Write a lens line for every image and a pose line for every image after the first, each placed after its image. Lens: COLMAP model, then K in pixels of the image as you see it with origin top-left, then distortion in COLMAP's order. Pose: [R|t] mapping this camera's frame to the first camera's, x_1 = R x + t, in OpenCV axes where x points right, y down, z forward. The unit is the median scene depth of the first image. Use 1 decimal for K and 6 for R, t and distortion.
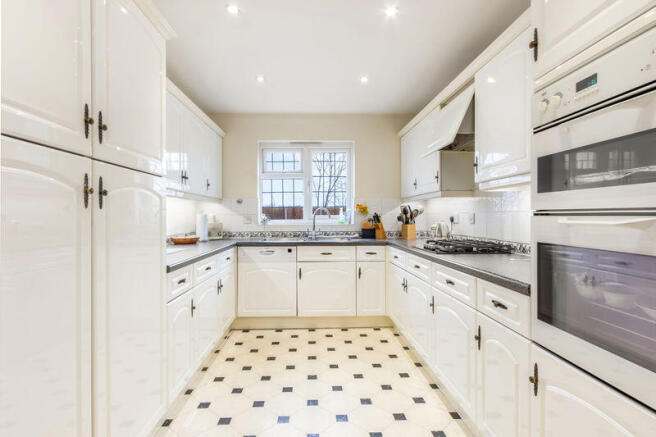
lens RADIAL K [[350.6, 0, 322.6], [0, 350.6, 218.4], [0, 0, 1]] dist [-0.014493, -0.000080]
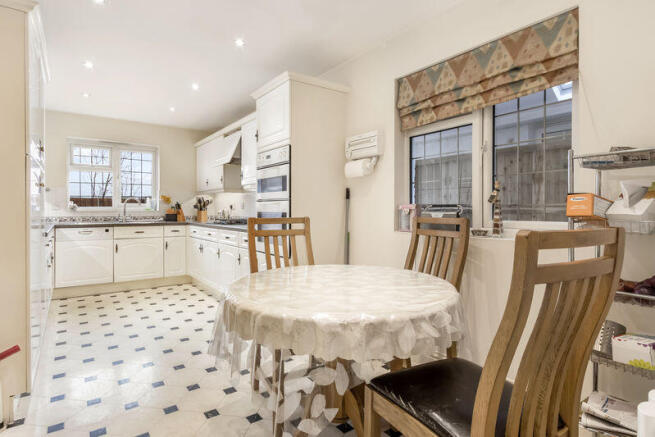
lens RADIAL K [[350.1, 0, 321.7], [0, 350.1, 216.1], [0, 0, 1]] dist [-0.014493, -0.000080]
pose [[0.833554, -0.003727, 0.552426, -0.135719], [-0.003169, 0.999929, 0.011527, 0.021764], [-0.552429, -0.011358, 0.833482, -0.455961]]
